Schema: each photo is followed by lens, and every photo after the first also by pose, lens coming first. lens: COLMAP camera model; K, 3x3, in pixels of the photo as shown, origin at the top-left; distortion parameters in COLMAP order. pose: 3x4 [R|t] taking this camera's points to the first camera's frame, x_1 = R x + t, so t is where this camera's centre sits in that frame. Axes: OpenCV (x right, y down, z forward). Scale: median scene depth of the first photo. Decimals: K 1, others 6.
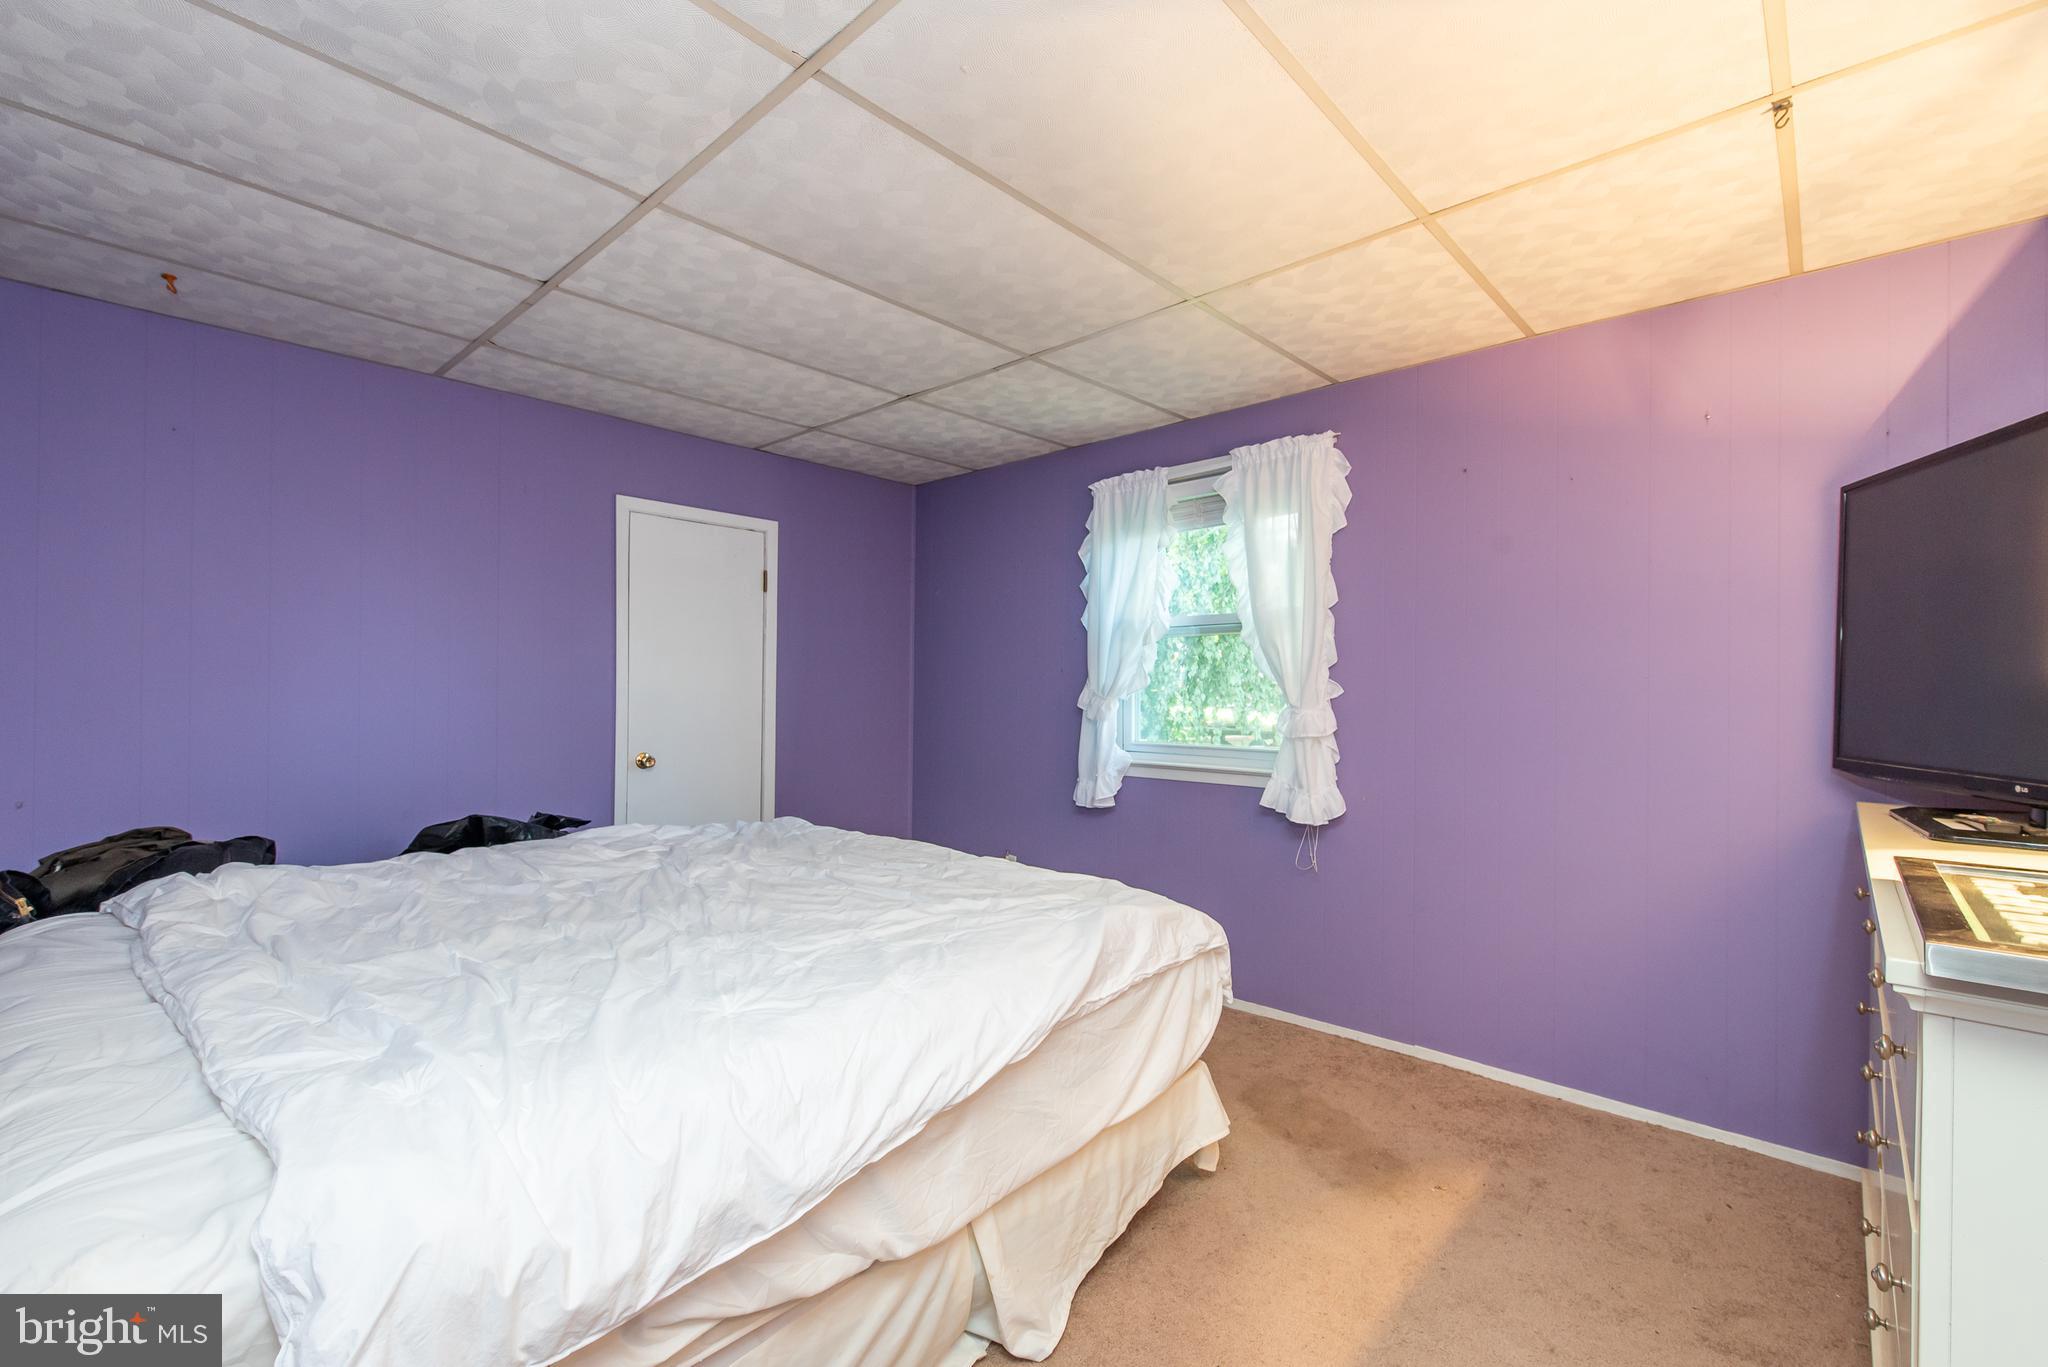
lens RADIAL K [[891.0, 0, 1024.6], [0, 891.0, 692.9], [0, 0, 1]] dist [0.004622, -0.000766]
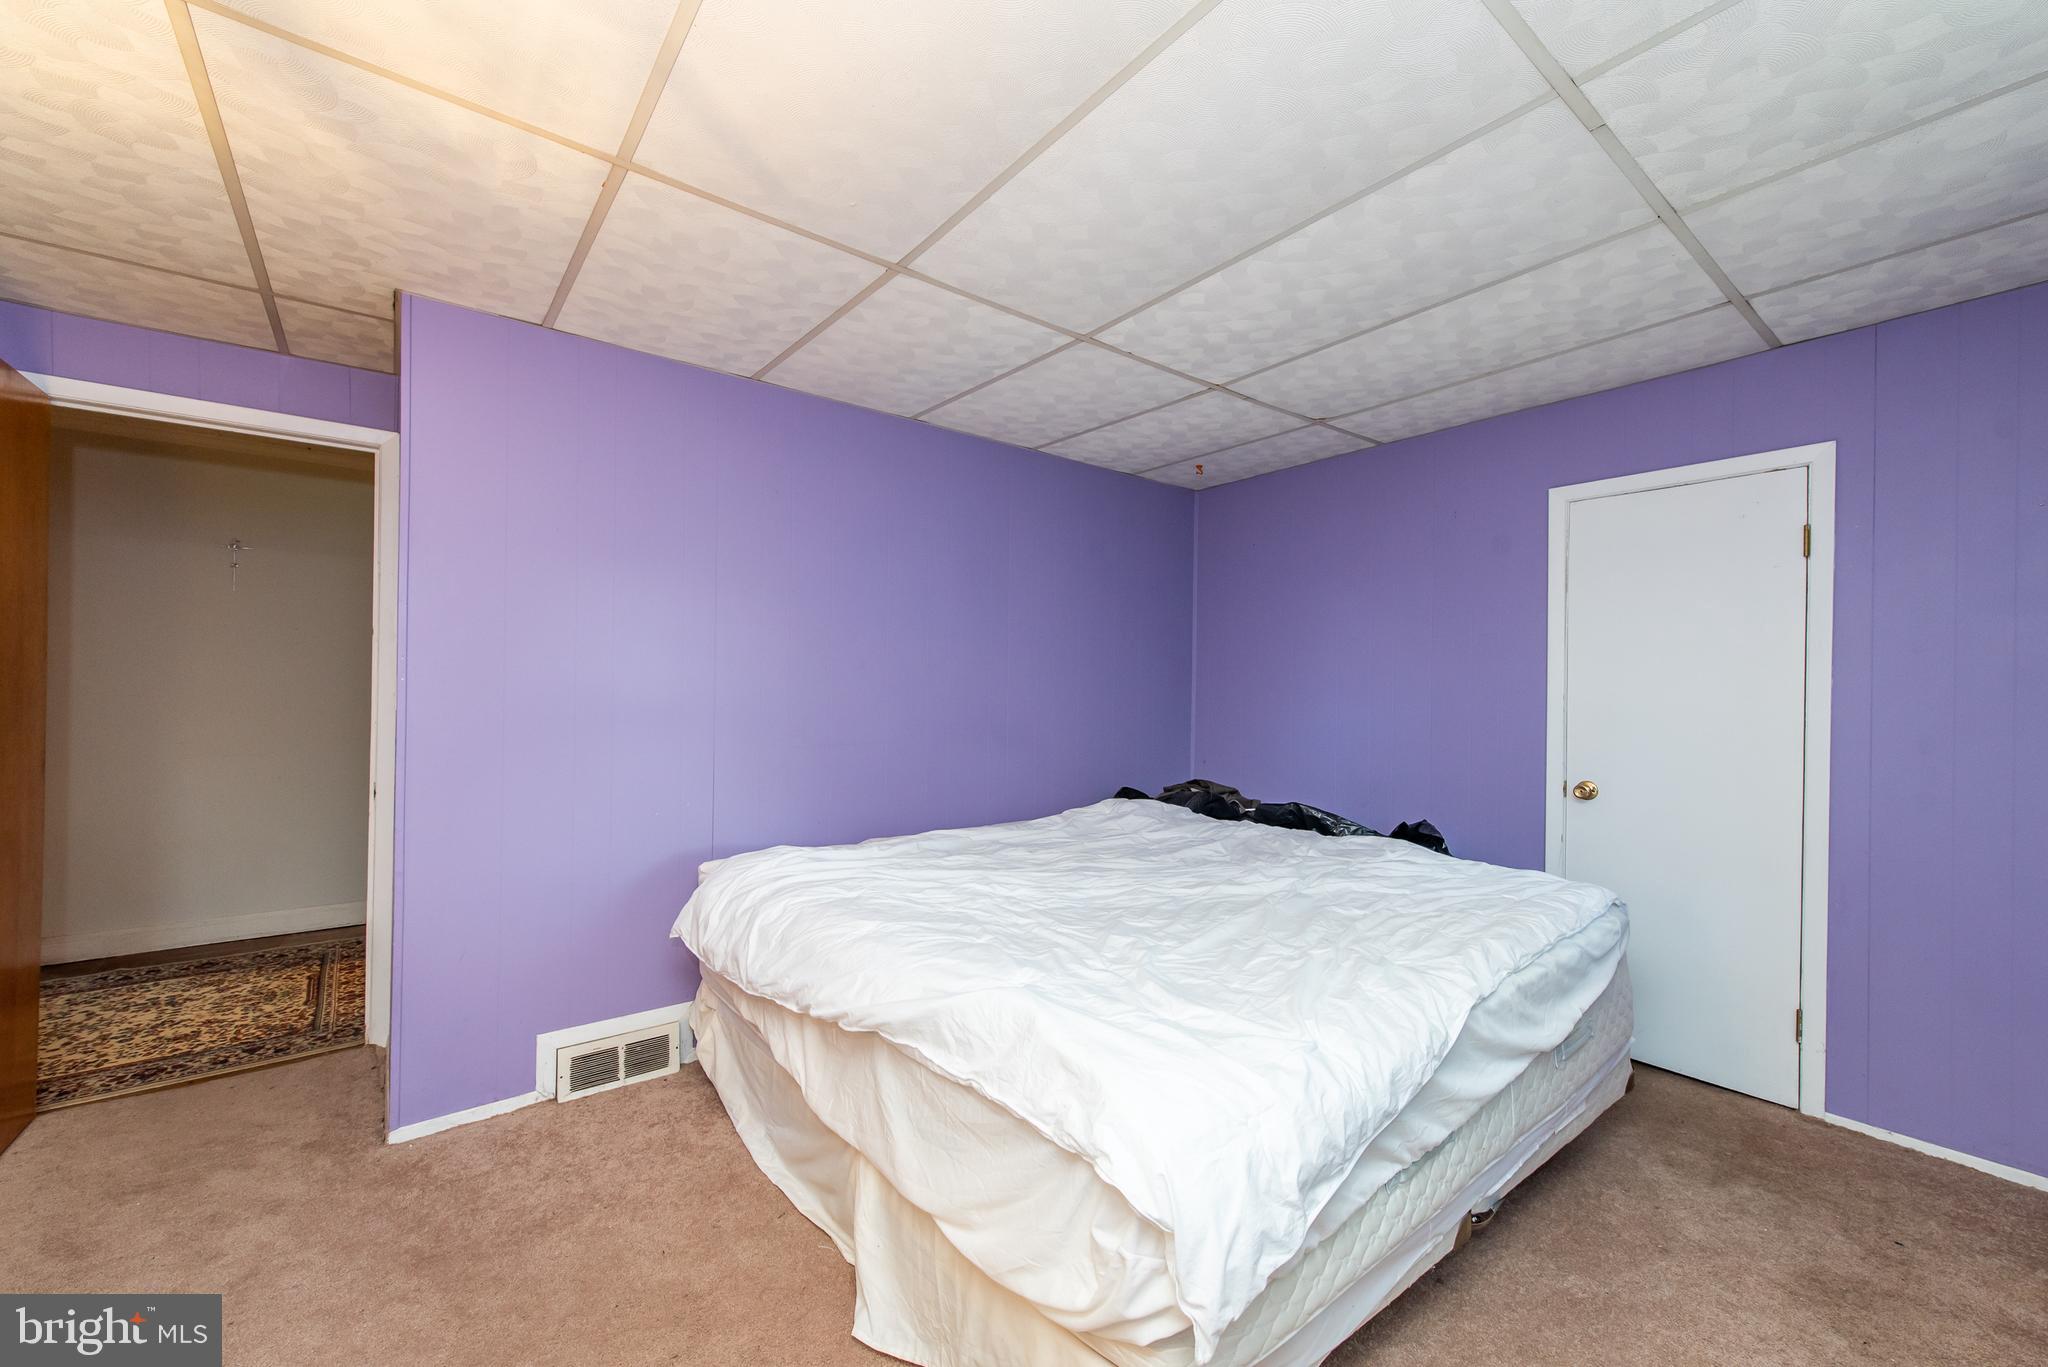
lens RADIAL K [[801.1, 0, 1024.5], [0, 801.1, 690.3], [0, 0, 1]] dist [0.012511, -0.002847]
pose [[-0.166544, -0.009698, -0.985986, 0.428796], [-0.014875, 0.999863, -0.007321, -0.005345], [0.985922, 0.013448, -0.166666, 0.612166]]
